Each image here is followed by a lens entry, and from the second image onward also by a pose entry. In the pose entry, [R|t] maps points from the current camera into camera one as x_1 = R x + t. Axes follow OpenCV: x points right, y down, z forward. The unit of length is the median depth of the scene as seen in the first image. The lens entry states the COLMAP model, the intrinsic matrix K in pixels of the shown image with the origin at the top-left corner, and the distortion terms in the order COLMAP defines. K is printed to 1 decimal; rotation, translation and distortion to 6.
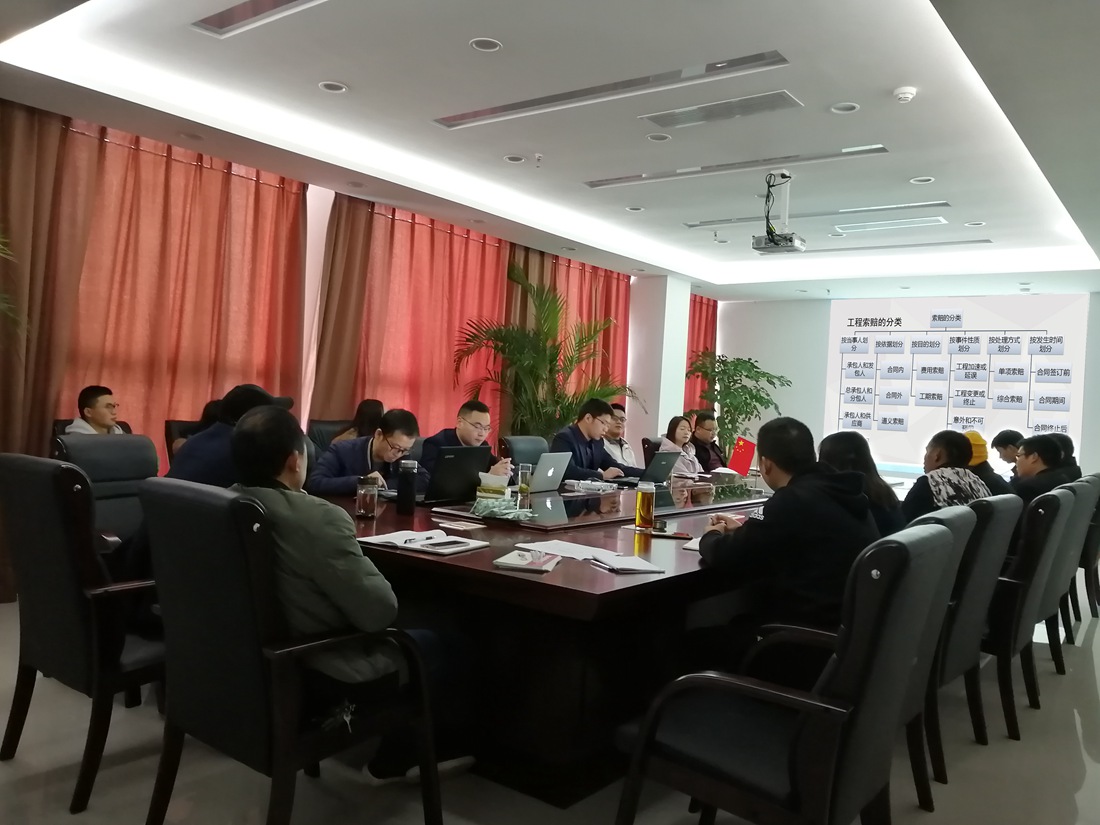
lens RADIAL K [[868.3, 0, 550.0], [0, 868.3, 412.5], [0, 0, 1]] dist [0.139364, -0.308880]
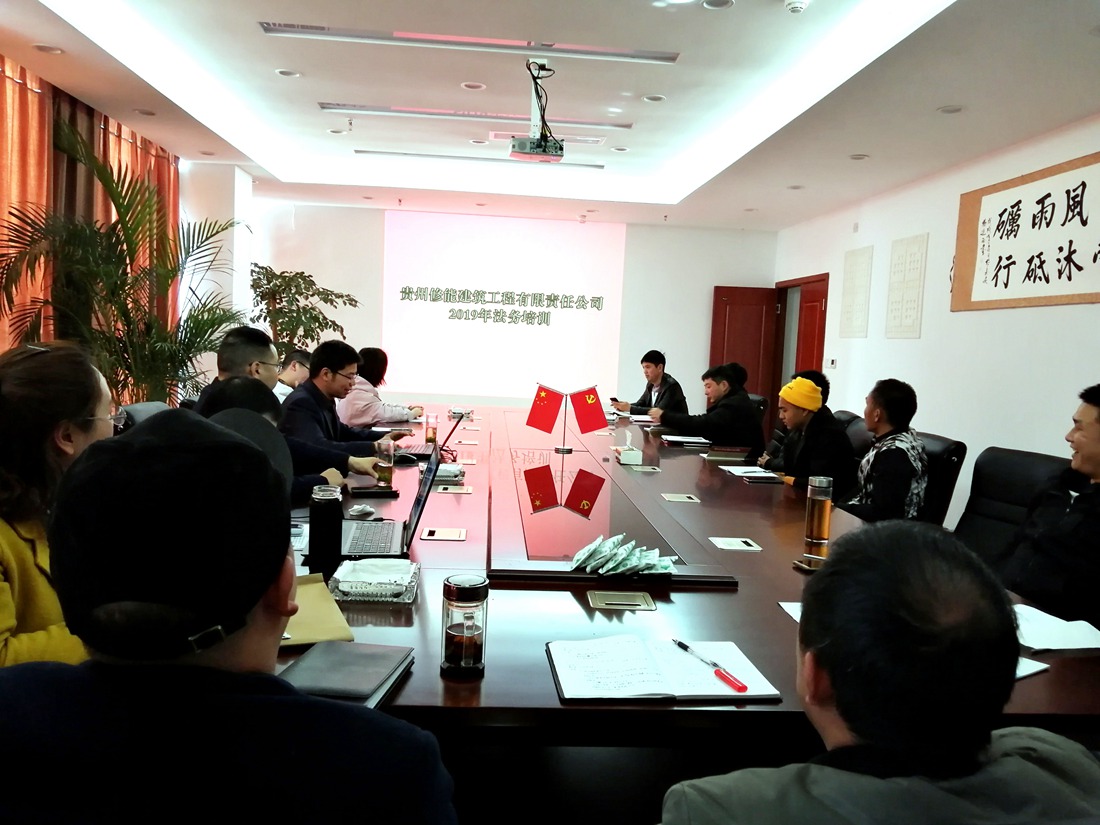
lens RADIAL K [[858.4, 0, 550.0], [0, 858.4, 412.5], [0, 0, 1]] dist [0.007865, 0.006680]
pose [[0.754311, -0.085653, 0.650905, -0.173860], [0.011737, 0.993054, 0.117075, -0.024278], [-0.656412, -0.080671, 0.750077, 0.220058]]
